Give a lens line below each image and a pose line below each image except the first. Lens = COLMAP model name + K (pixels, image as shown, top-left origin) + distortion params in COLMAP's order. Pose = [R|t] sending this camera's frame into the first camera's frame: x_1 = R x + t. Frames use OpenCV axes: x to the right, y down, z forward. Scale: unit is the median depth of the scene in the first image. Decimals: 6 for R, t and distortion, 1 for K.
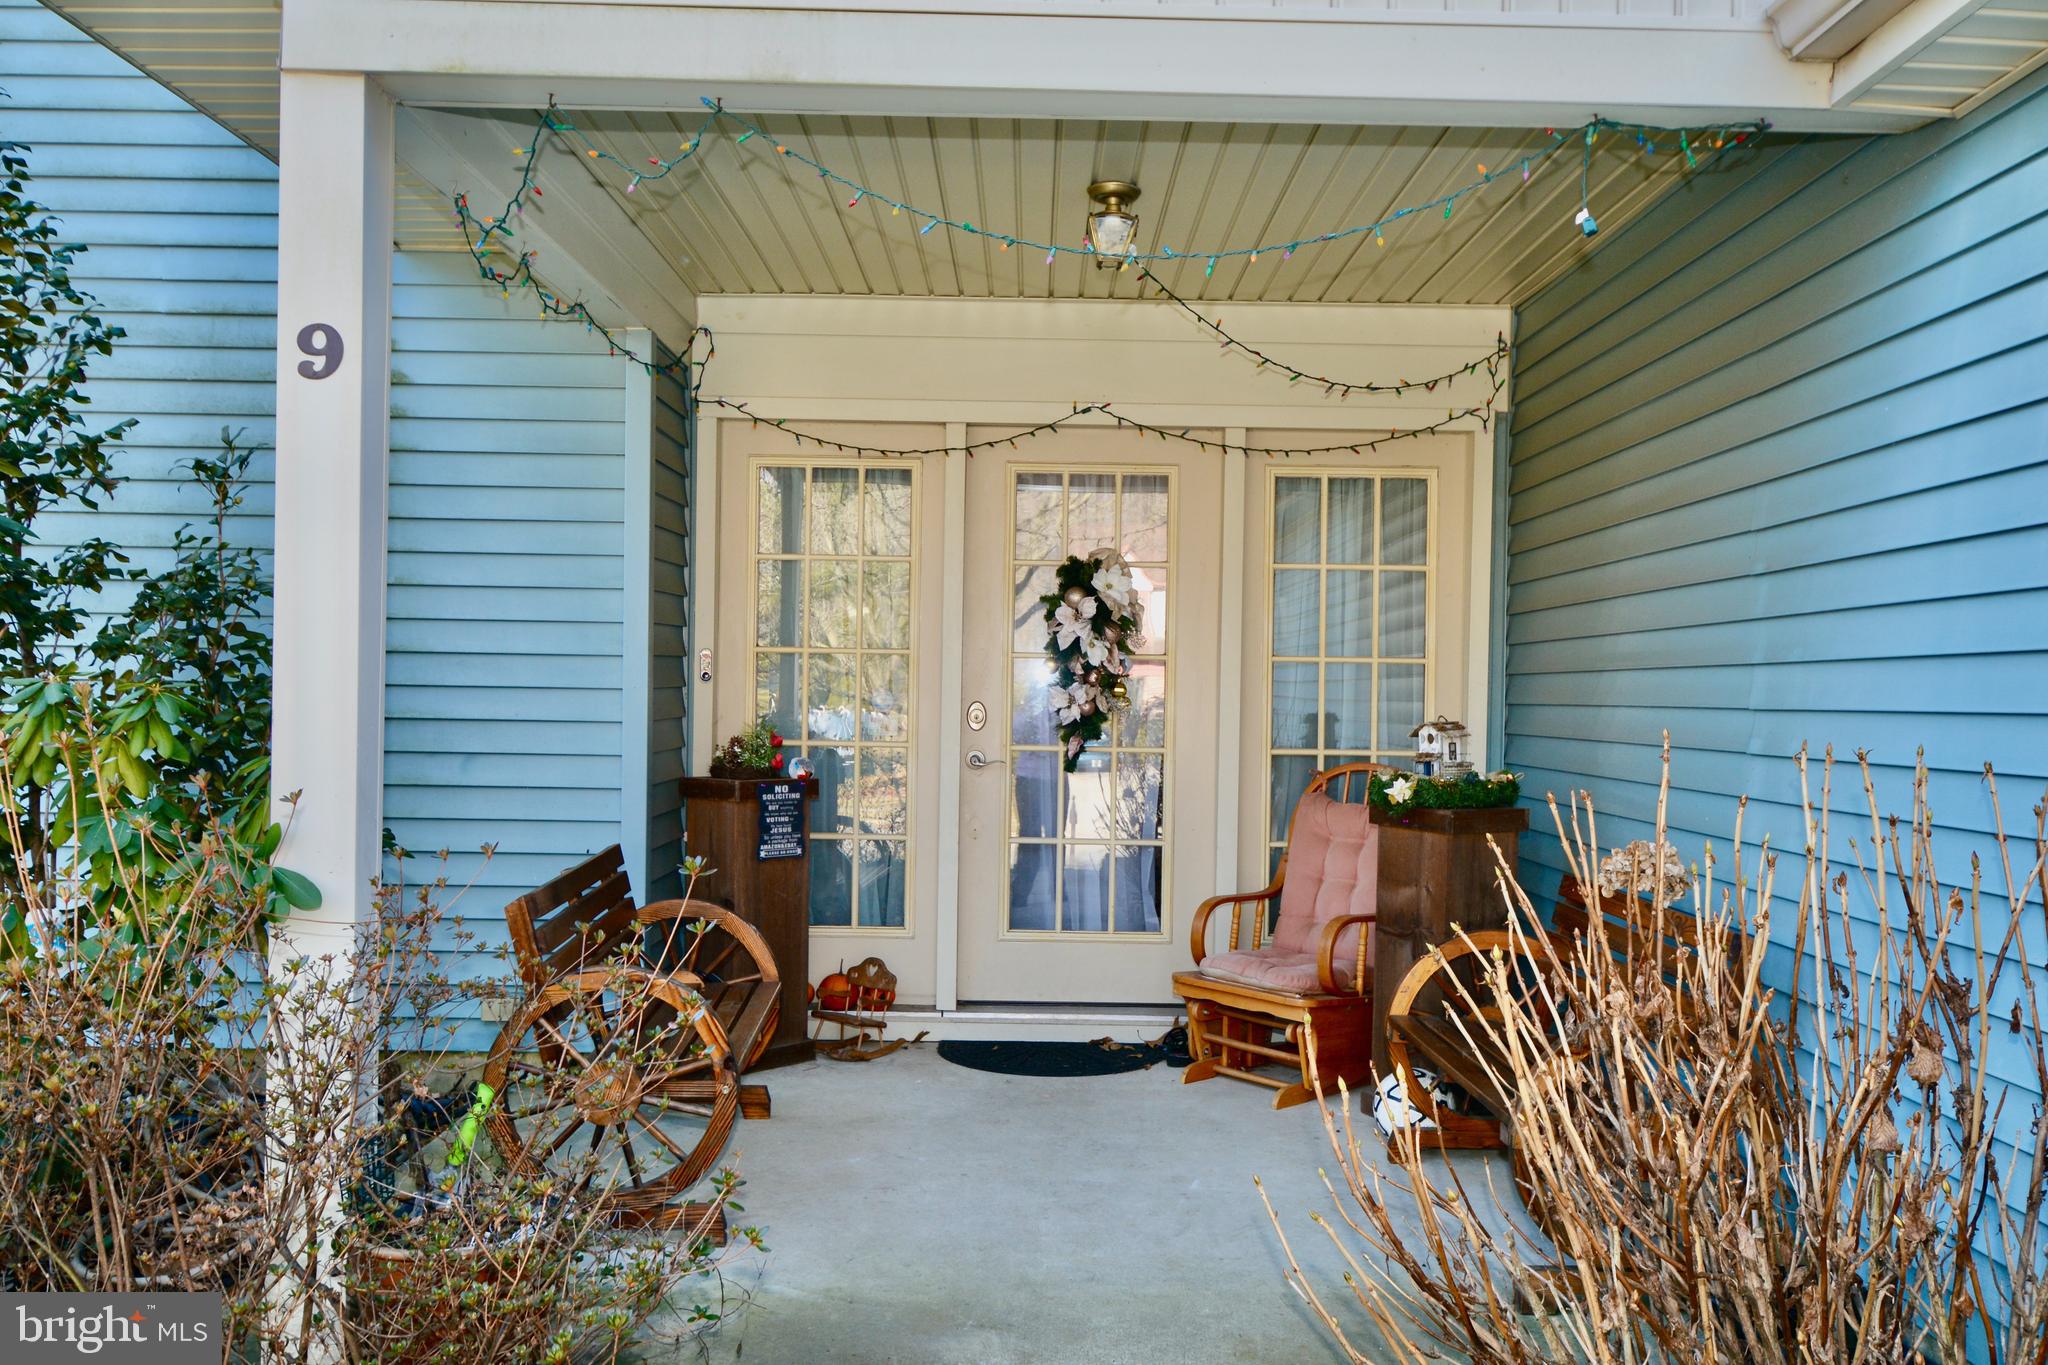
lens RADIAL K [[1502.7, 0, 1027.7], [0, 1502.7, 687.6], [0, 0, 1]] dist [0.008577, 0.000824]
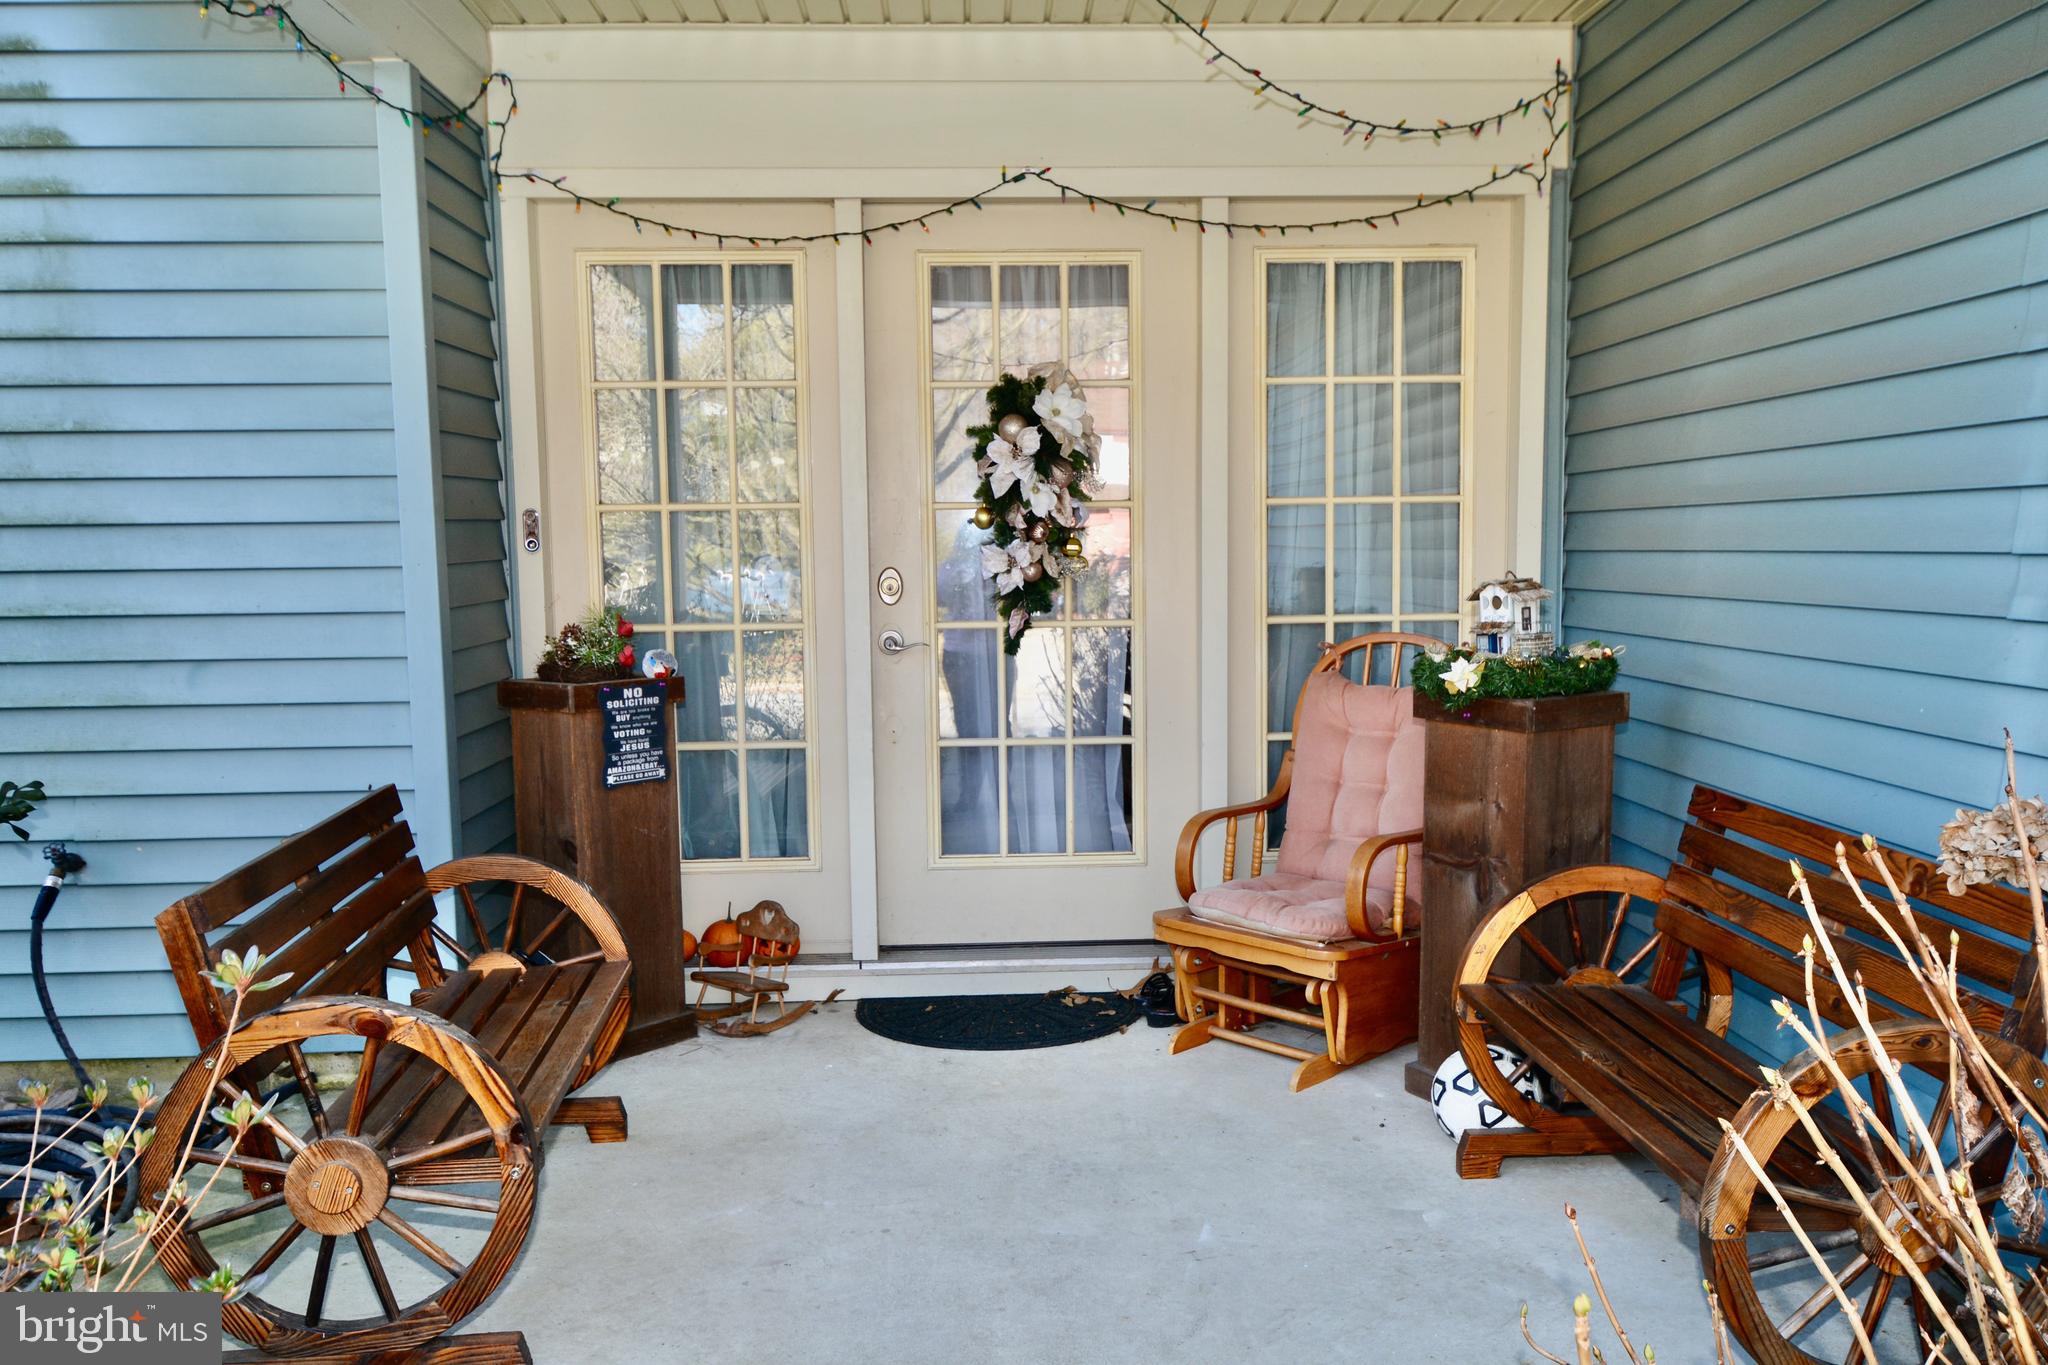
lens RADIAL K [[1502.7, 0, 1027.7], [0, 1502.7, 687.6], [0, 0, 1]] dist [0.008577, 0.000824]
pose [[0.998598, -0.033802, 0.040732, 0.003811], [0.029623, 0.994630, 0.099169, -0.004101], [-0.043866, -0.097823, 0.994237, 0.227039]]
